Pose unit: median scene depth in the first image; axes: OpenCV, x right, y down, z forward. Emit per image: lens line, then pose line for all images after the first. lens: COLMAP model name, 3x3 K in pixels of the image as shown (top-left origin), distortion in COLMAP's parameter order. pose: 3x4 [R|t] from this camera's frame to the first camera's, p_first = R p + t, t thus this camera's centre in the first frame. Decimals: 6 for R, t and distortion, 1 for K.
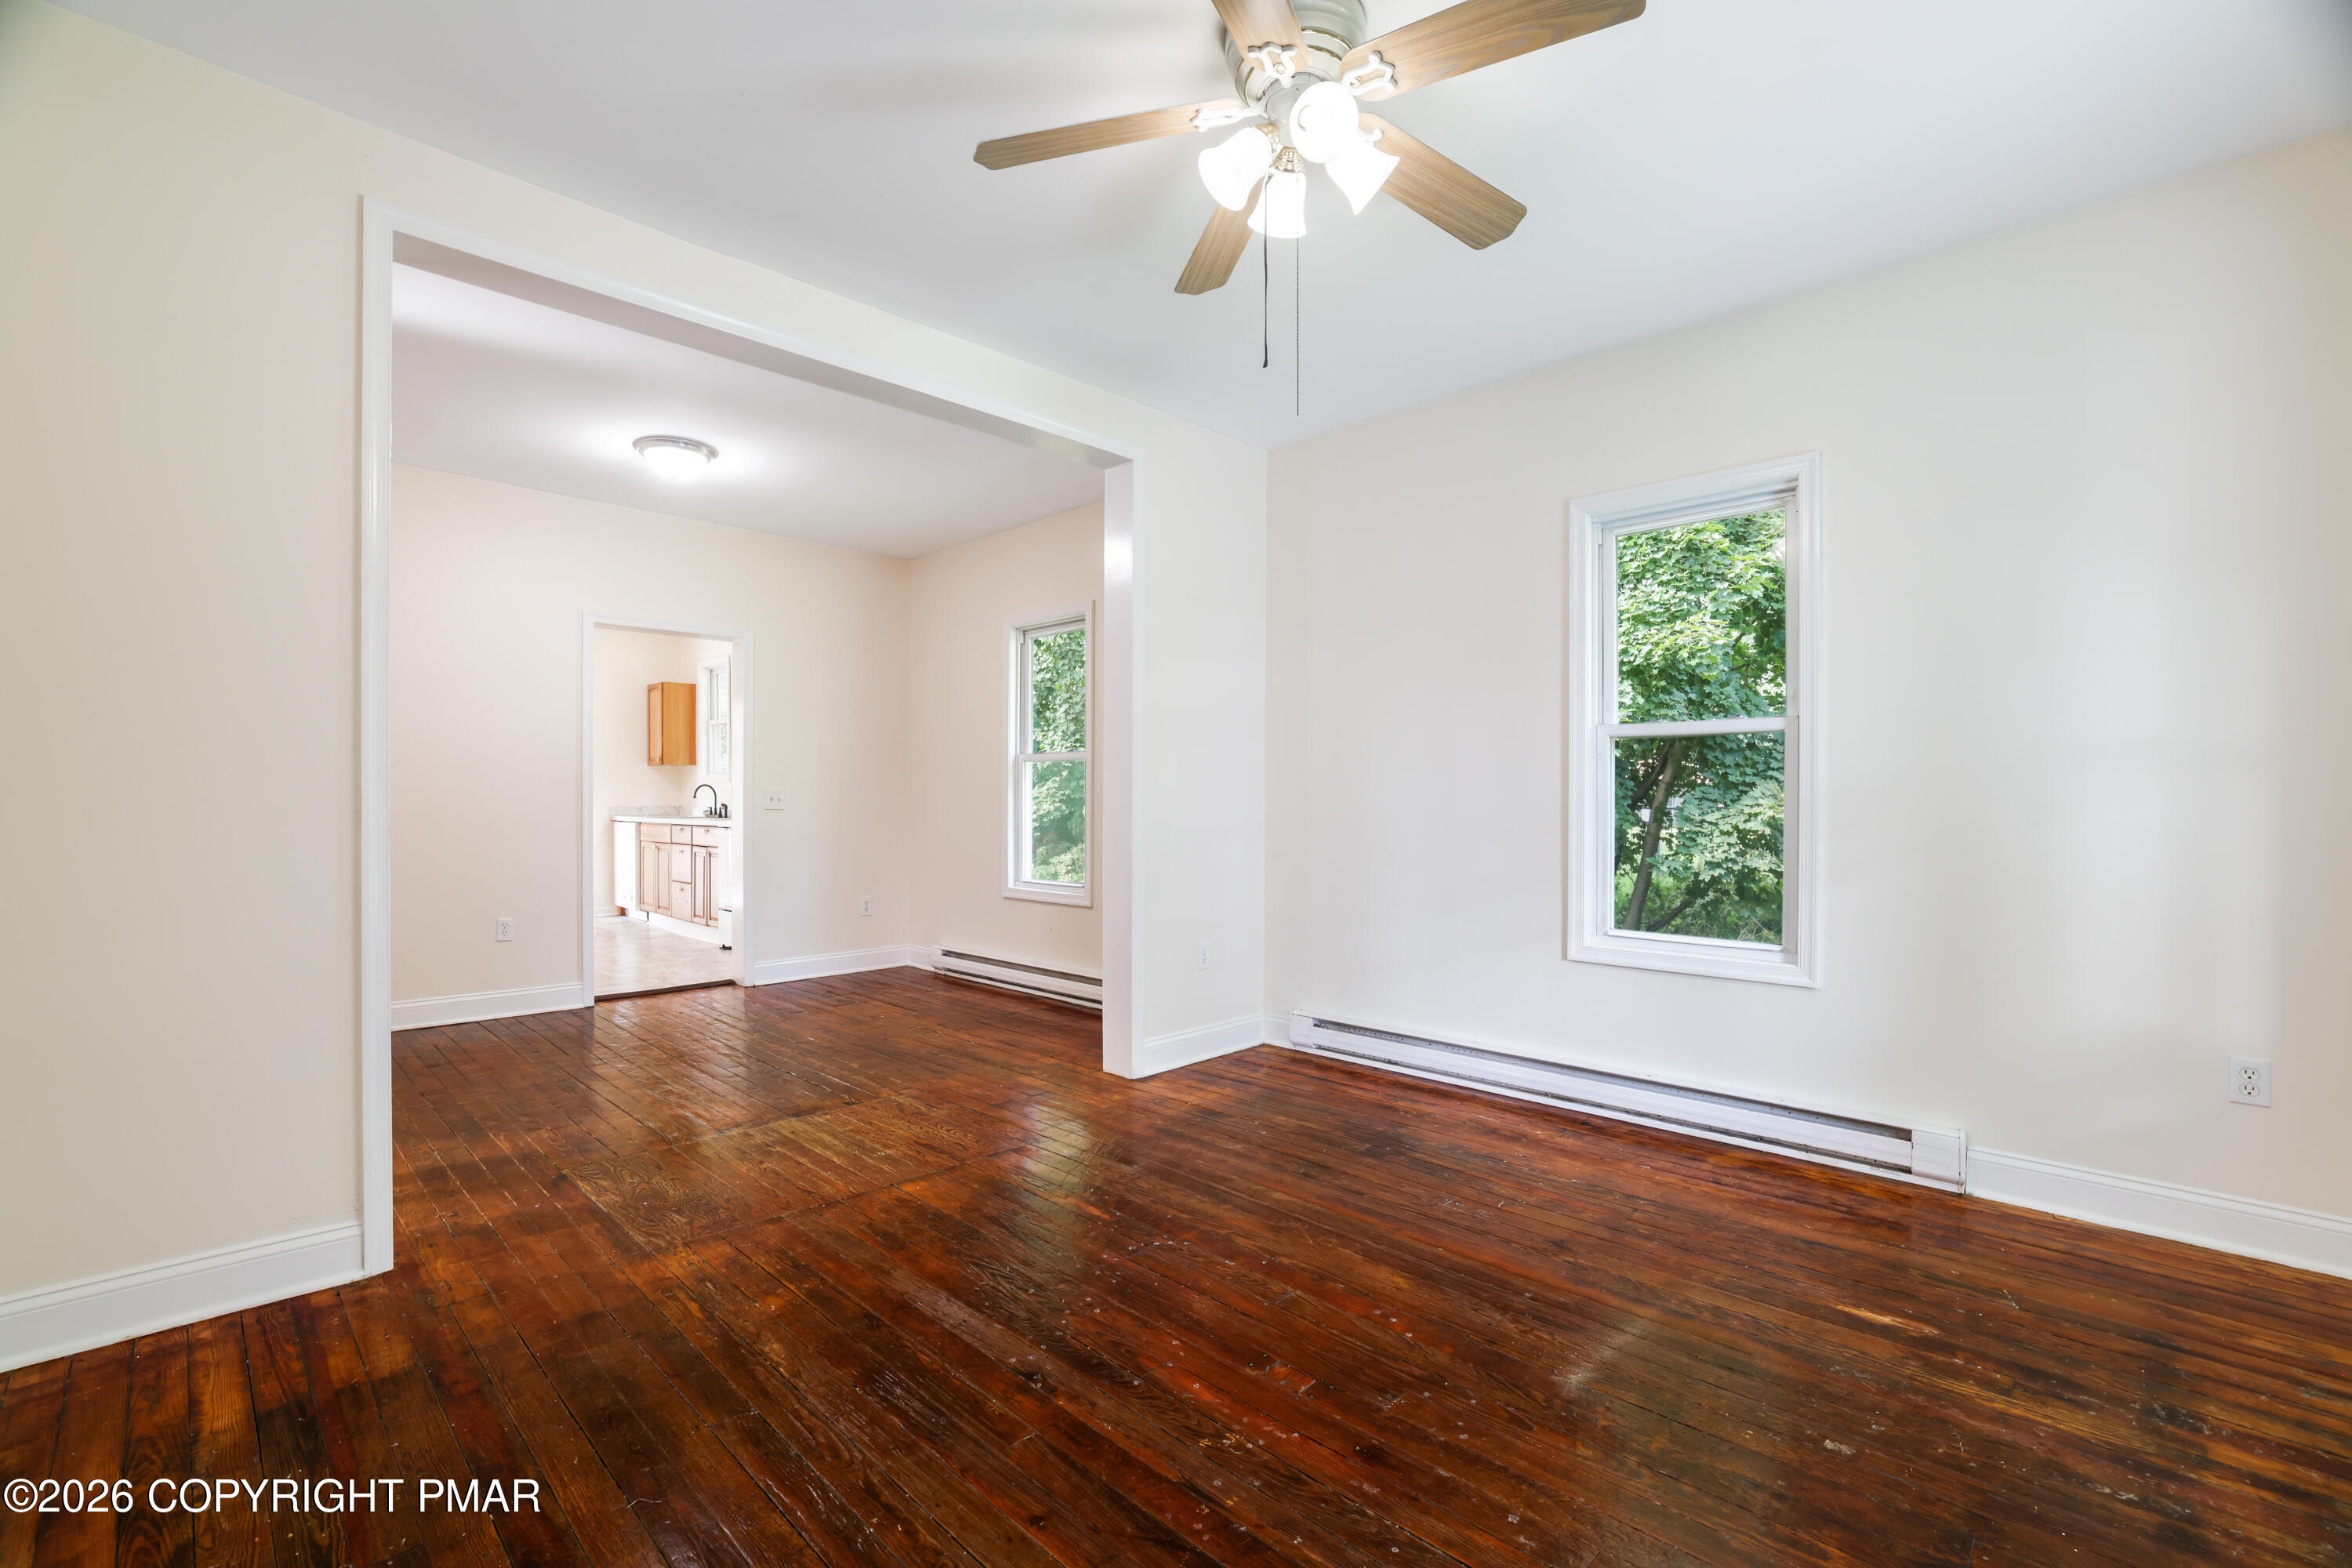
lens RADIAL K [[1009.7, 0, 1160.8], [0, 1009.7, 794.7], [0, 0, 1]] dist [-0.045872, 0.016752]
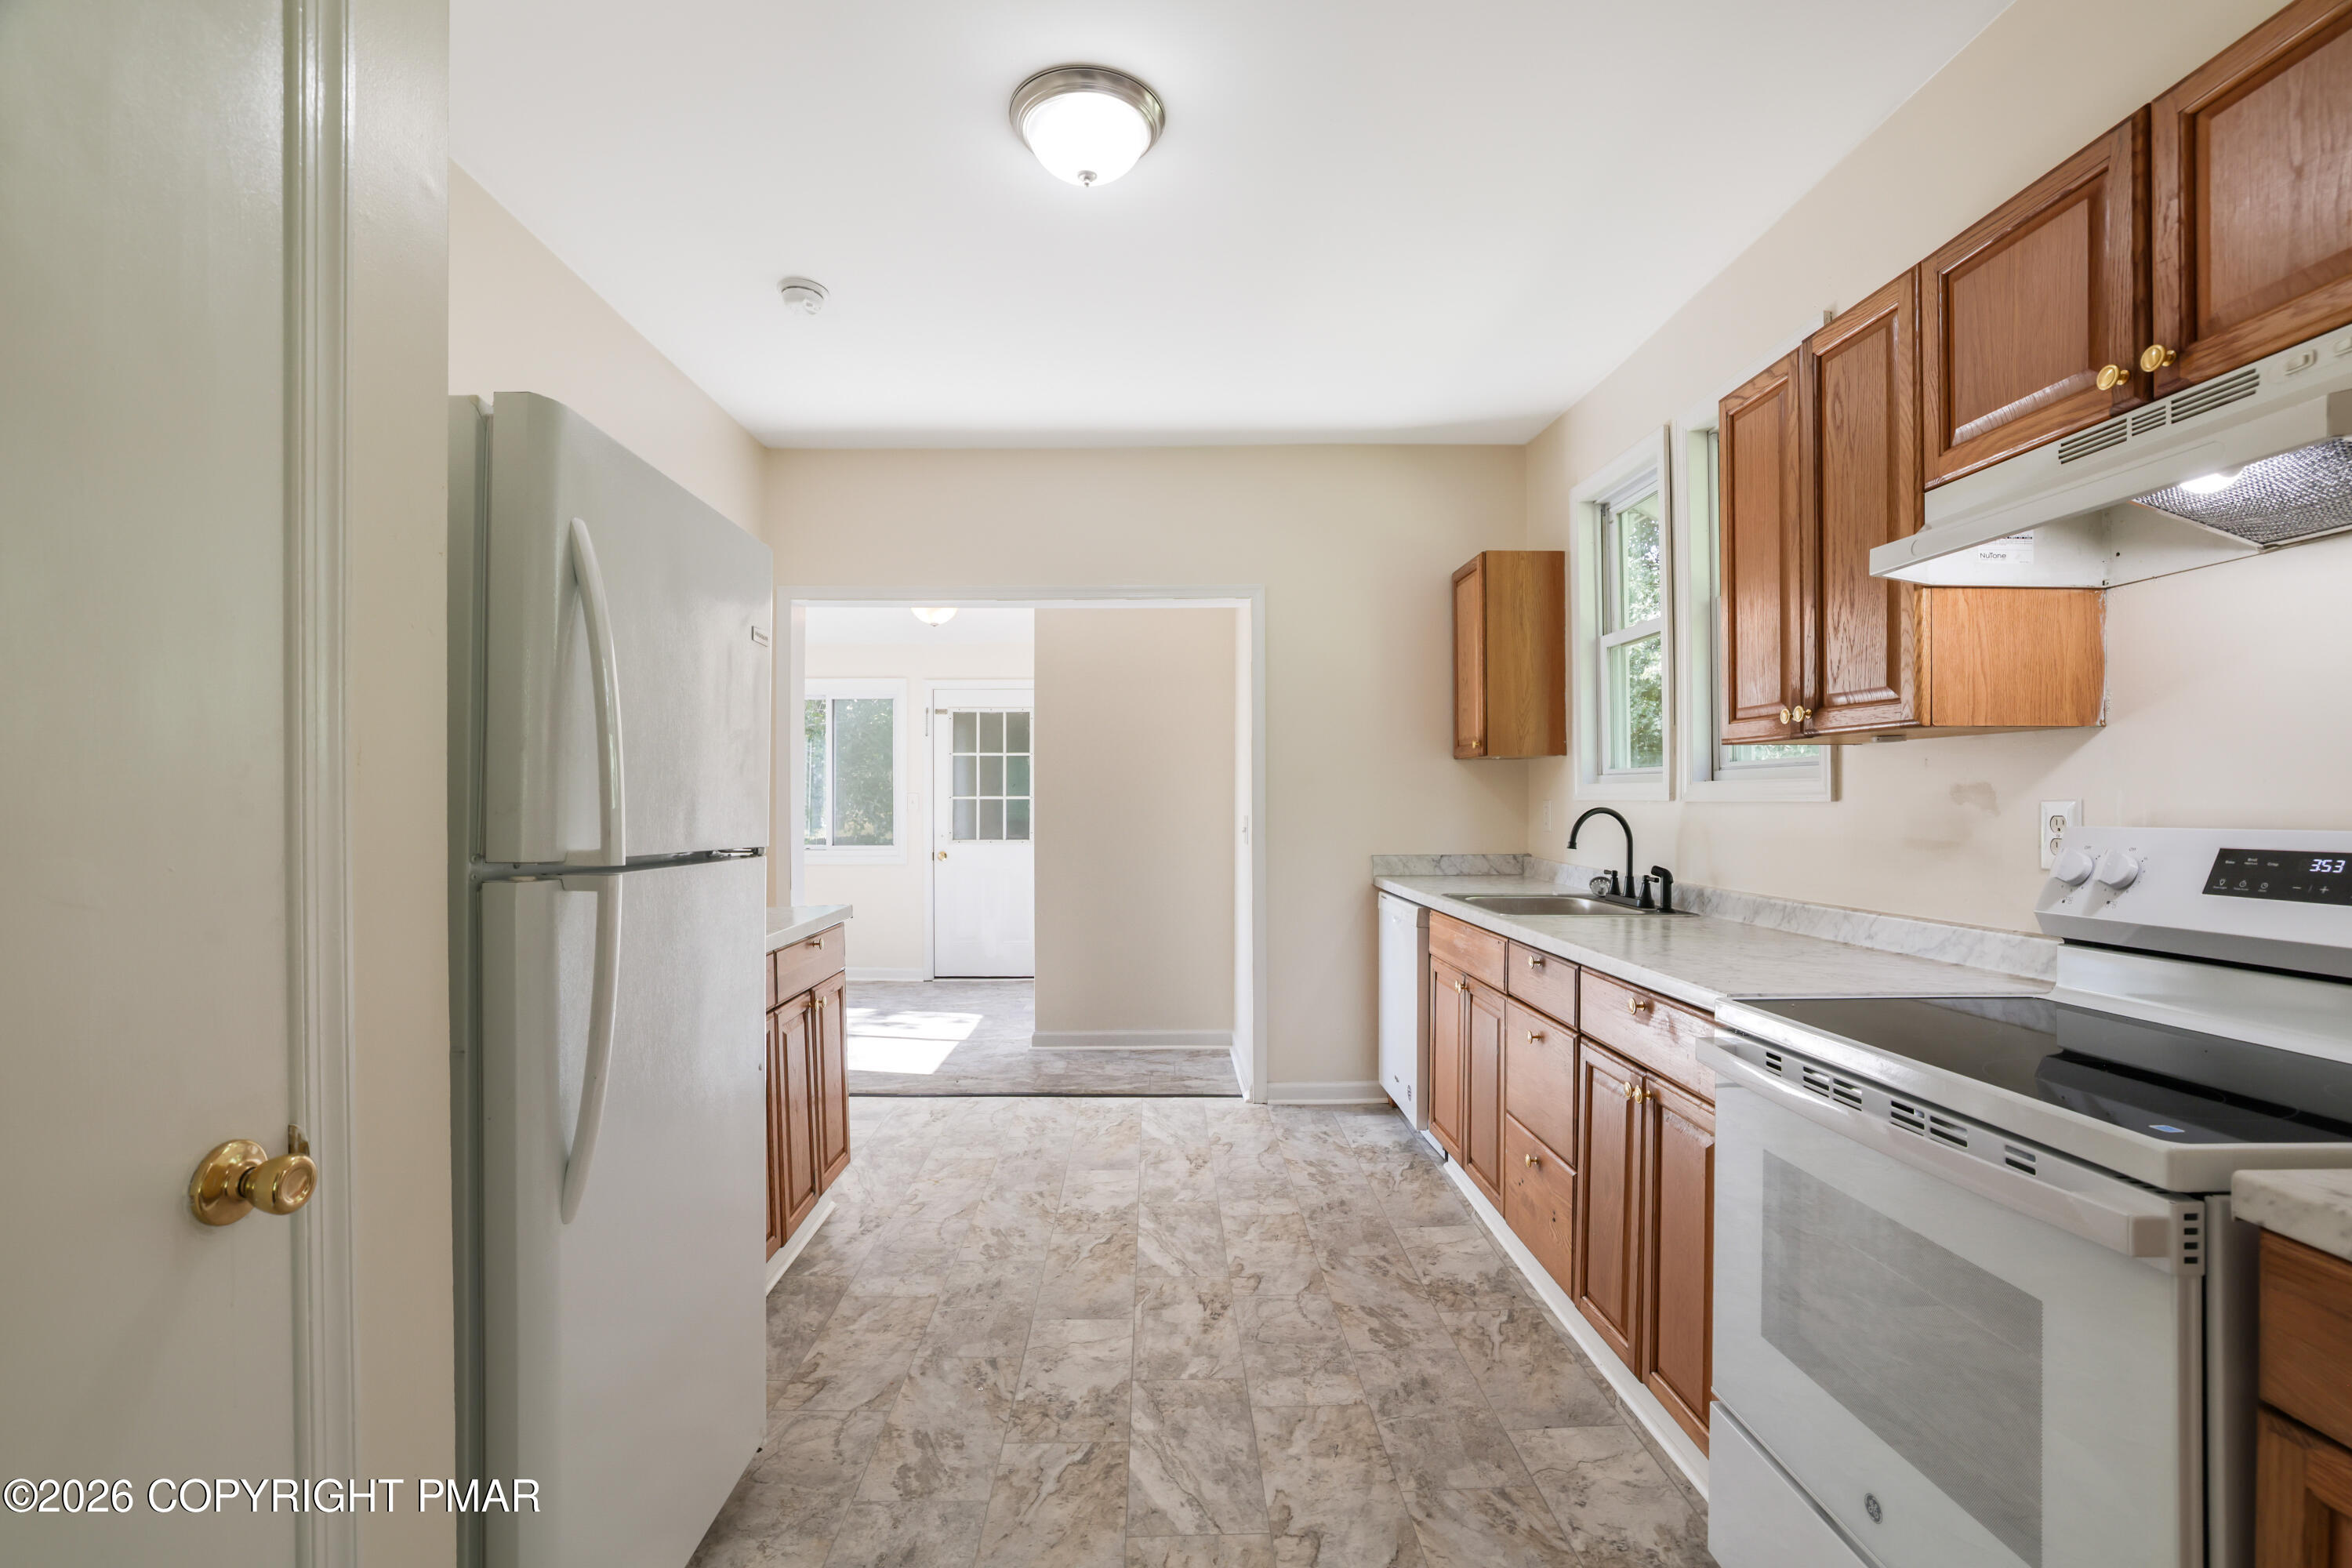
lens RADIAL K [[1052.4, 0, 1164.0], [0, 1052.4, 807.5], [0, 0, 1]] dist [-0.047120, 0.019596]
pose [[0.717643, 0.001004, -0.696410, -0.142401], [0.005440, 0.999960, 0.007047, -0.006160], [0.696390, -0.008845, 0.717609, 0.290280]]
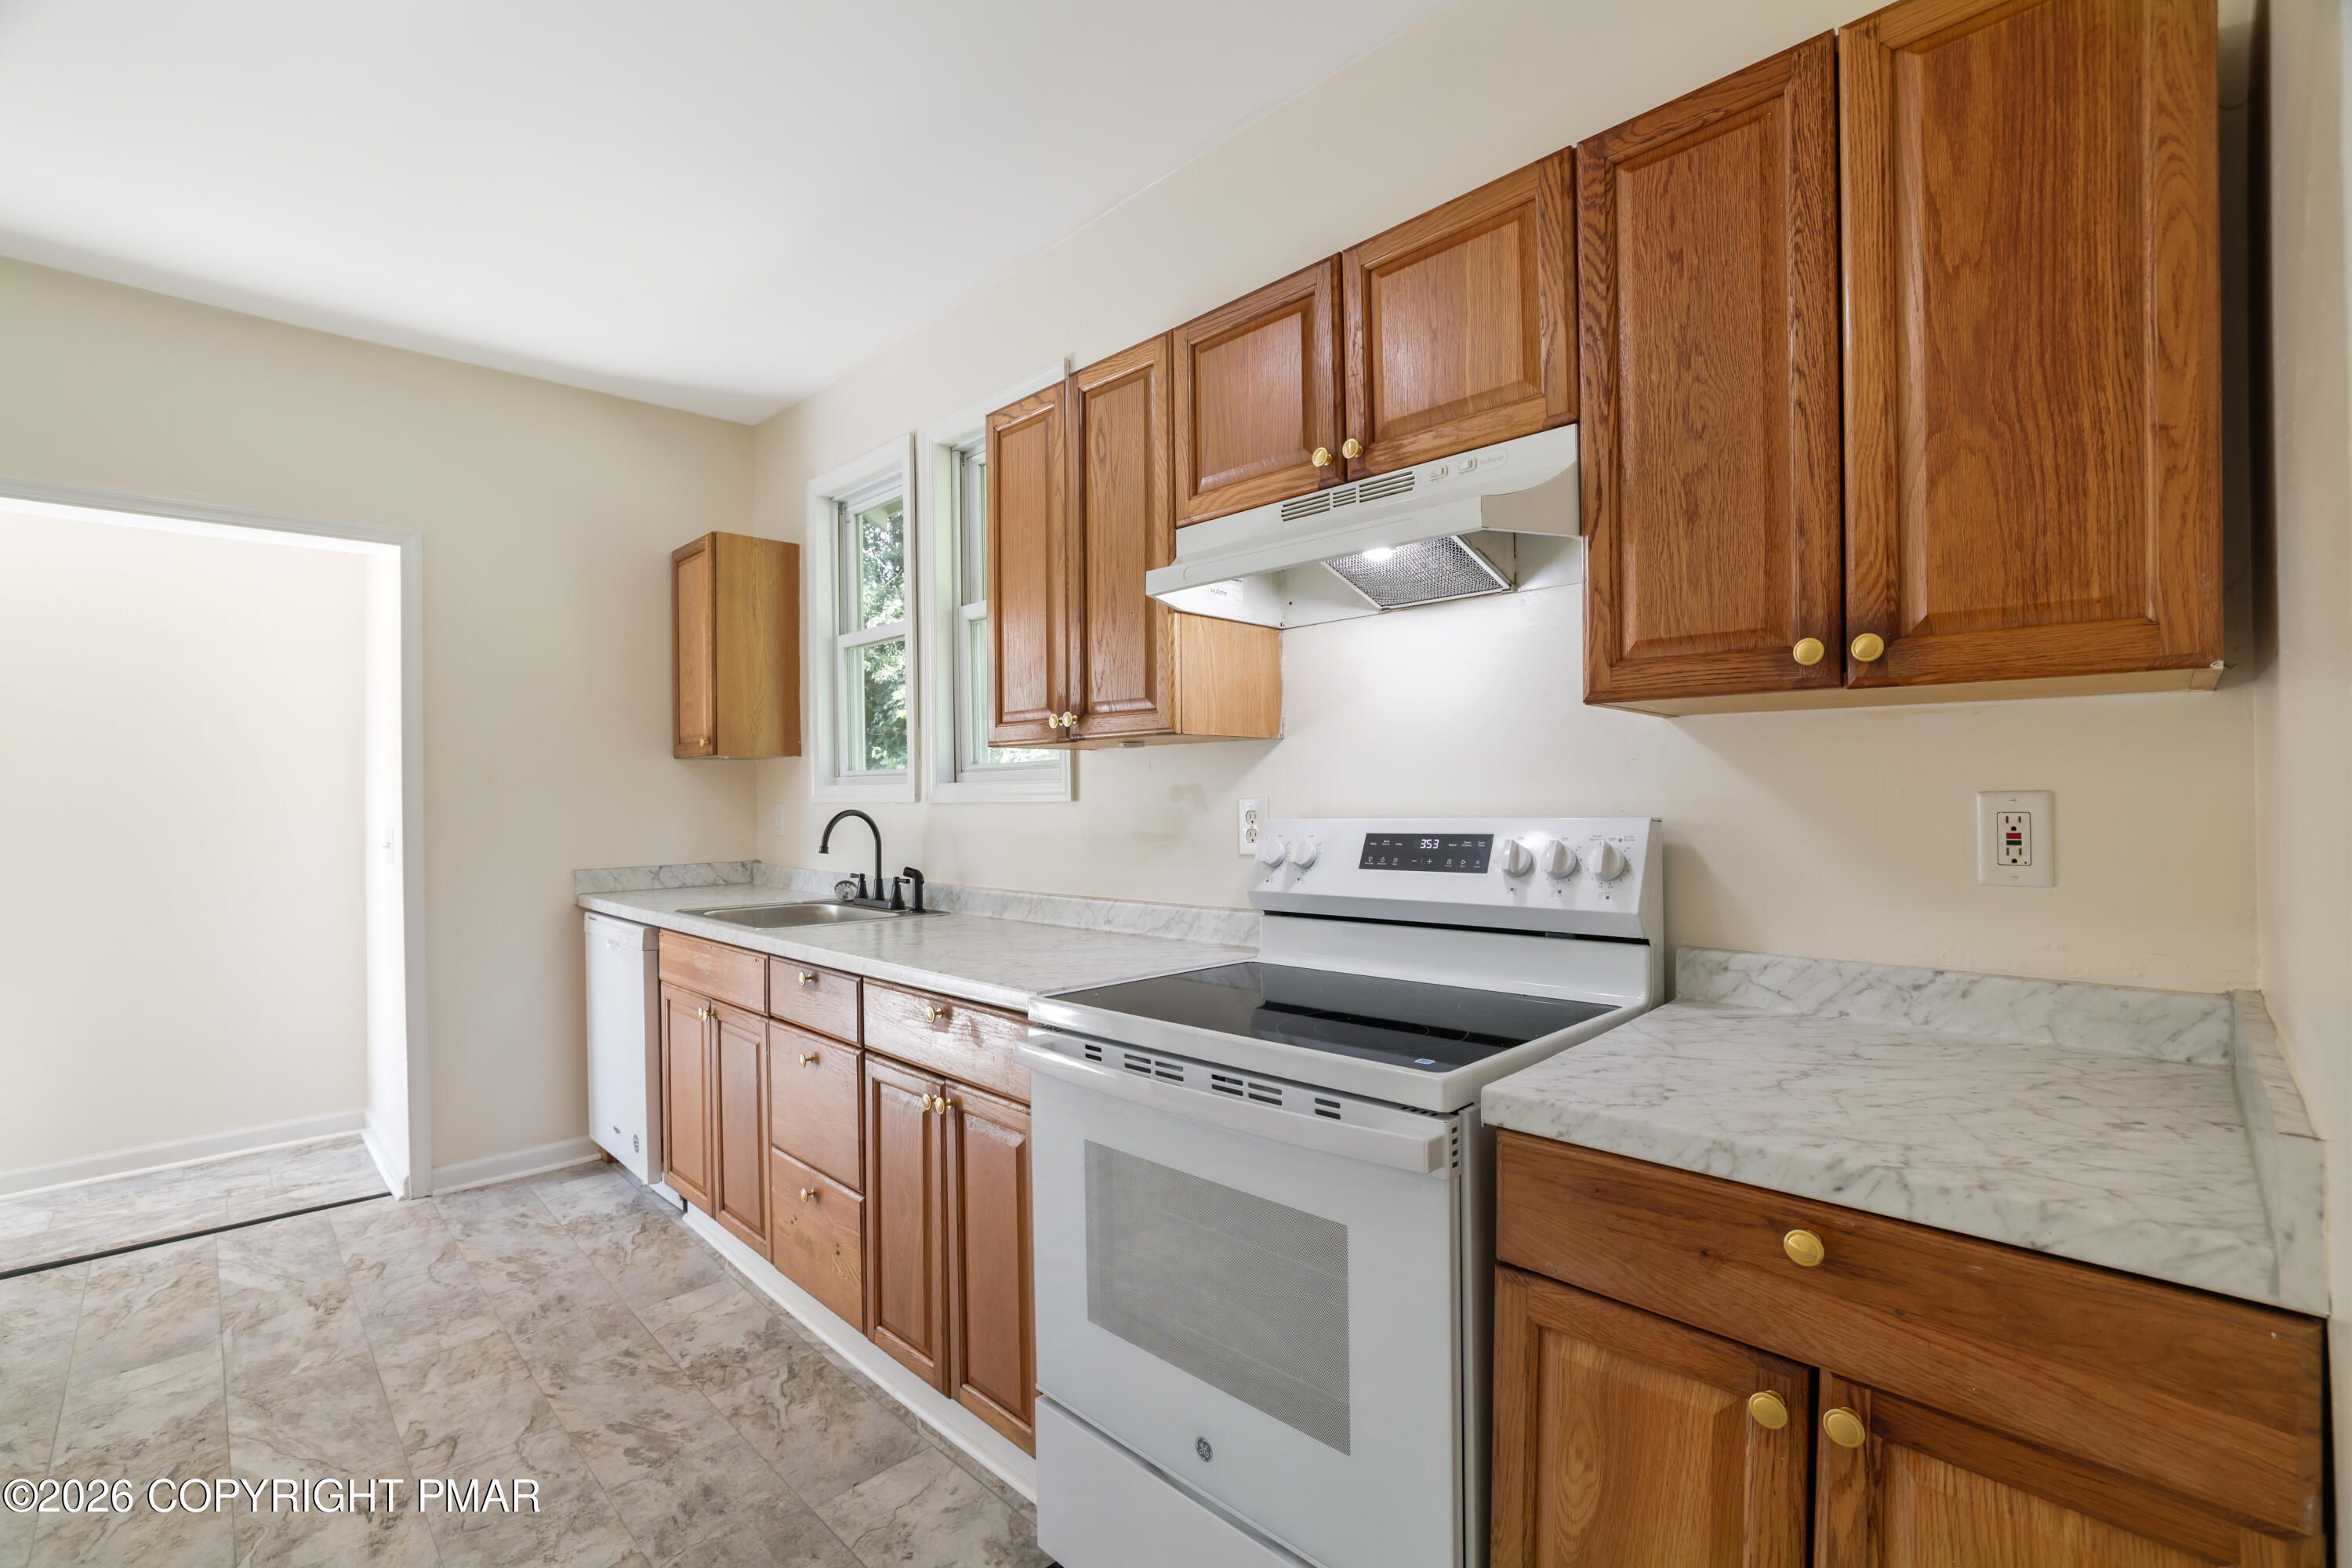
lens RADIAL K [[1038.5, 0, 1175.5], [0, 1038.5, 796.9], [0, 0, 1]] dist [-0.046397, 0.017248]
pose [[0.999897, -0.013235, -0.005546, -0.156694], [0.013240, 0.999912, 0.000802, -0.006081], [0.005535, -0.000875, 0.999984, 0.297686]]
